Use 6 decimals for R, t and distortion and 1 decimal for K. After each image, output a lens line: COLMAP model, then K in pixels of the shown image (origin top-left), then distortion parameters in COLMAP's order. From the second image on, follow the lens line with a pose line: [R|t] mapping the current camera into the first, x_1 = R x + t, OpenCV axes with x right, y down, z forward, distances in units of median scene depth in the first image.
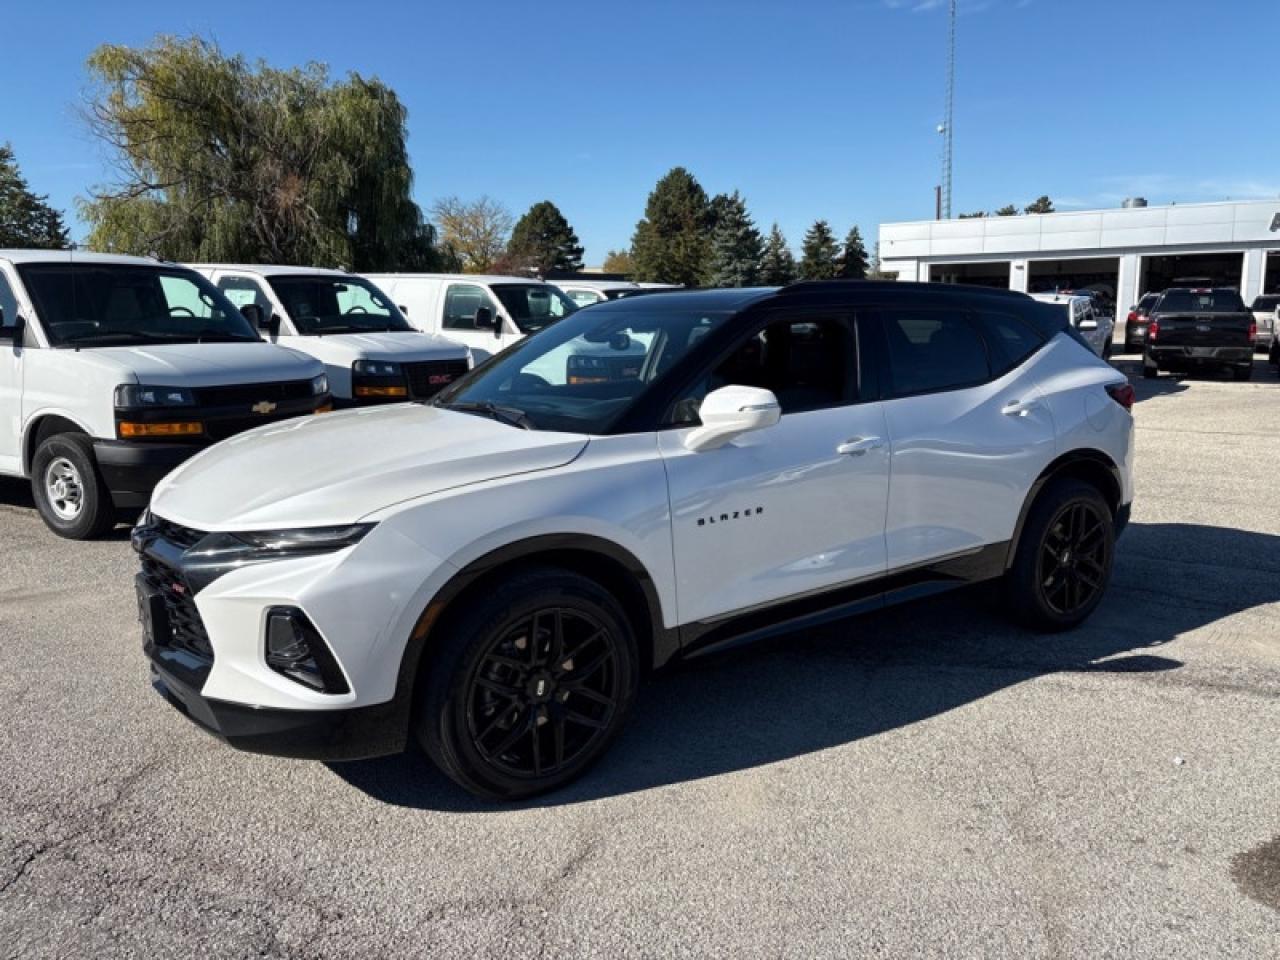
lens RADIAL K [[977.9, 0, 639.4], [0, 977.9, 467.8], [0, 0, 1]] dist [0.039427, -0.037028]
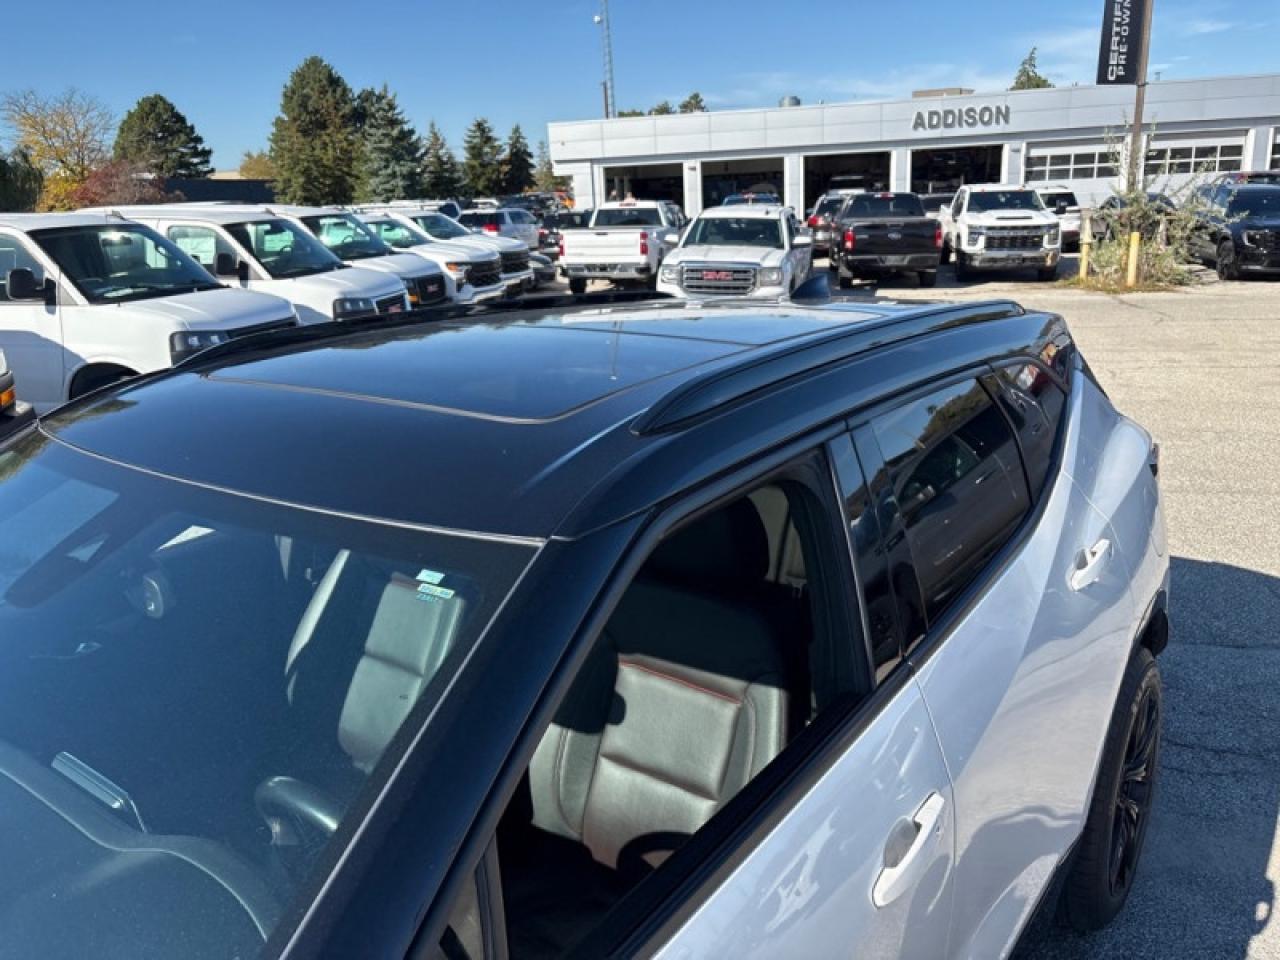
lens RADIAL K [[977.9, 0, 651.9], [0, 977.9, 470.2], [0, 0, 1]] dist [0.039427, -0.037028]
pose [[0.941491, -0.118246, 0.315614, 0.008290], [0.086708, 0.989894, 0.112215, -0.040831], [-0.325693, -0.078283, 0.942229, 0.139504]]
